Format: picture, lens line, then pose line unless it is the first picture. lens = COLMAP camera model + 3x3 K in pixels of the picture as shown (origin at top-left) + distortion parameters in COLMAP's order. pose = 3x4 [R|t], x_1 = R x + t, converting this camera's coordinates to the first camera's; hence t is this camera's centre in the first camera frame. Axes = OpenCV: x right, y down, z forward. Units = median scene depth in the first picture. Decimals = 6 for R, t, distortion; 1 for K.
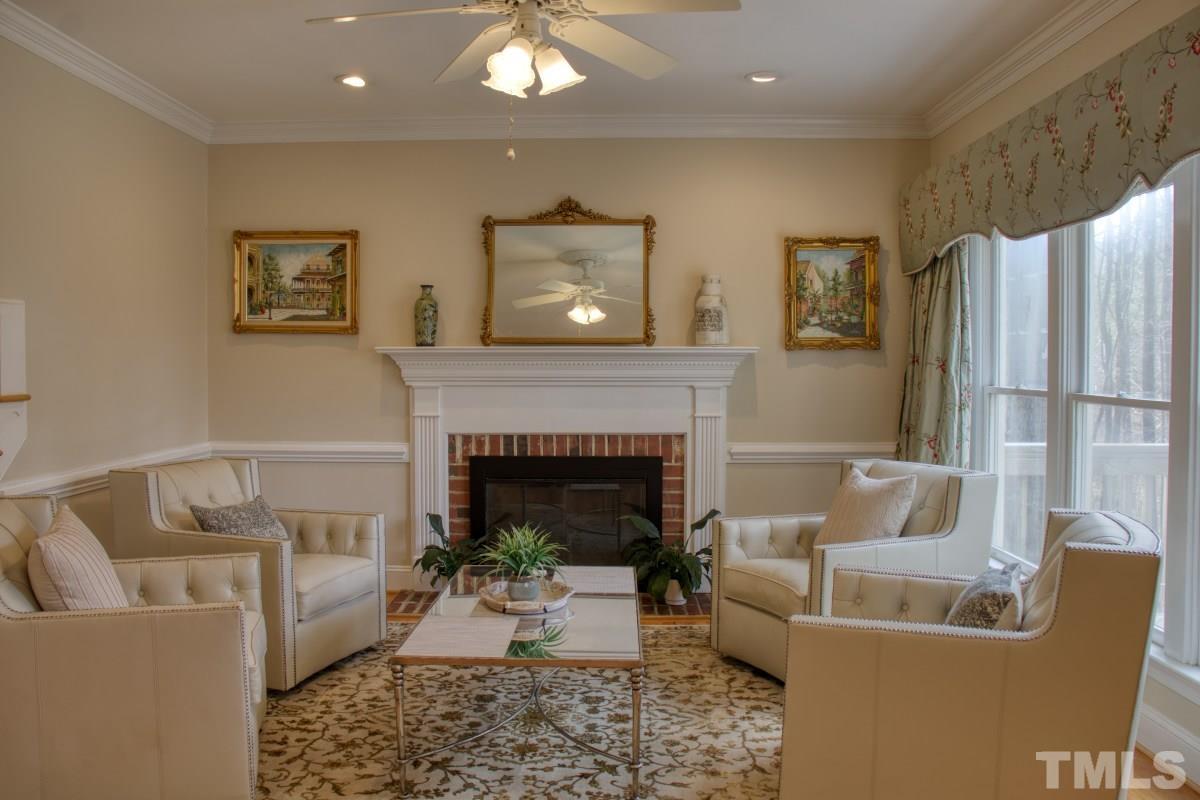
lens RADIAL K [[978.4, 0, 597.8], [0, 978.4, 402.1], [0, 0, 1]] dist [-0.102576, 0.036693]
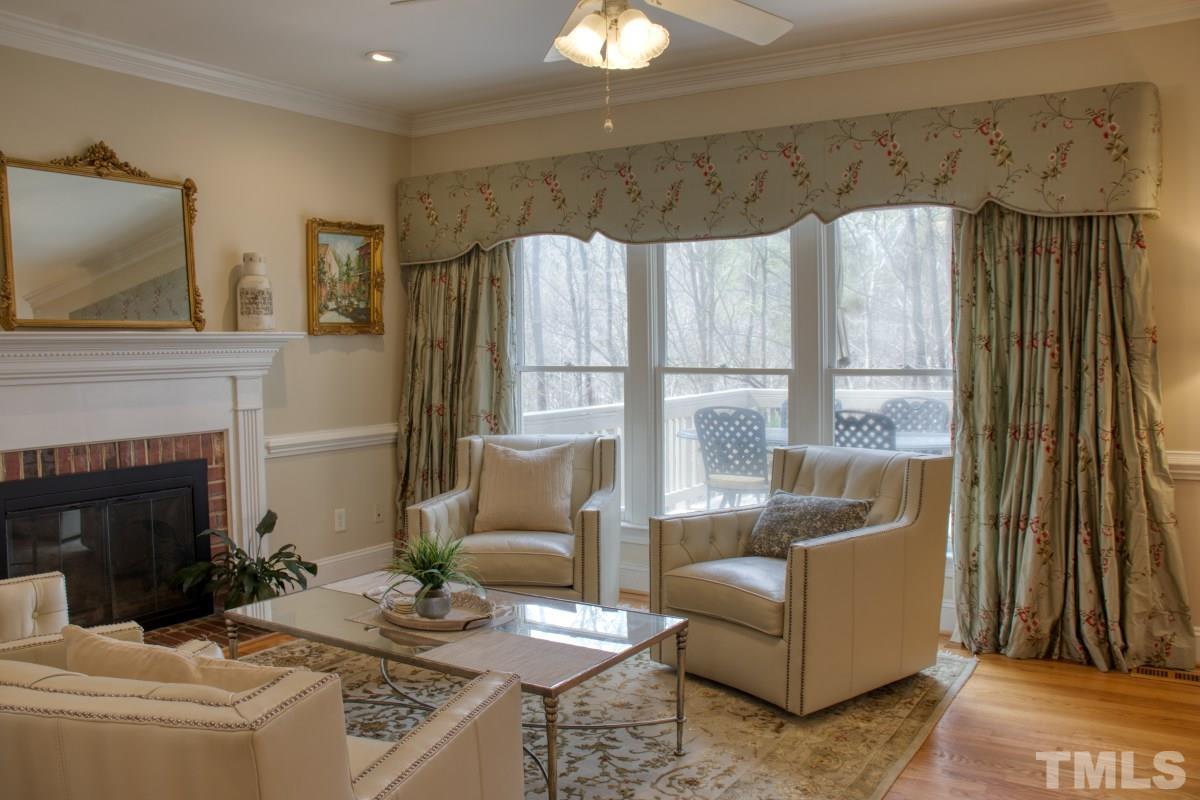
lens RADIAL K [[978.4, 0, 568.3], [0, 978.4, 379.1], [0, 0, 1]] dist [-0.102576, 0.036693]
pose [[0.546716, -0.037020, 0.836500, -0.474583], [0.046759, 0.998813, 0.013643, -0.011329], [-0.836012, 0.031655, 0.547798, 0.262736]]
